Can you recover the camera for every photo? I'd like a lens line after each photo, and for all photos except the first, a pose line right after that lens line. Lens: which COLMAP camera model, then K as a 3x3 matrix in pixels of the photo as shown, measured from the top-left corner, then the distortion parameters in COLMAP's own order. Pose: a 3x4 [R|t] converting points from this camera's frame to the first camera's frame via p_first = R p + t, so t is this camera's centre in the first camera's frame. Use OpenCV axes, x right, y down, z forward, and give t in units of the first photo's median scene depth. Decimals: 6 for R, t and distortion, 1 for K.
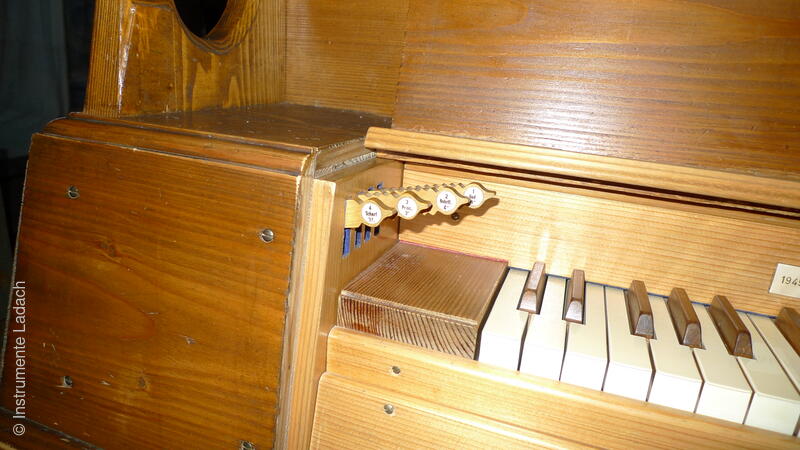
lens RADIAL K [[532.1, 0, 400.0], [0, 532.1, 225.0], [0, 0, 1]] dist [-0.035754, 0.002233]
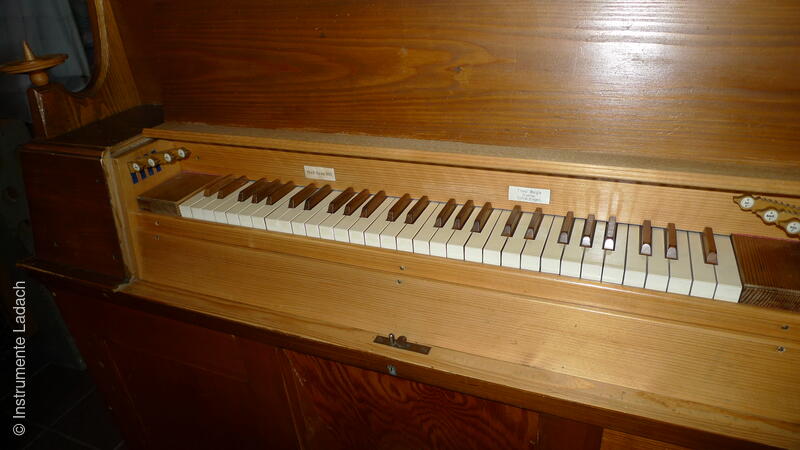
lens RADIAL K [[532.1, 0, 400.0], [0, 532.1, 225.0], [0, 0, 1]] dist [-0.035754, 0.002233]
pose [[0.987876, -0.105093, -0.114264, 1.304886], [0.125250, 0.974409, 0.186652, -0.056434], [0.091724, -0.198701, 0.975759, -1.306635]]
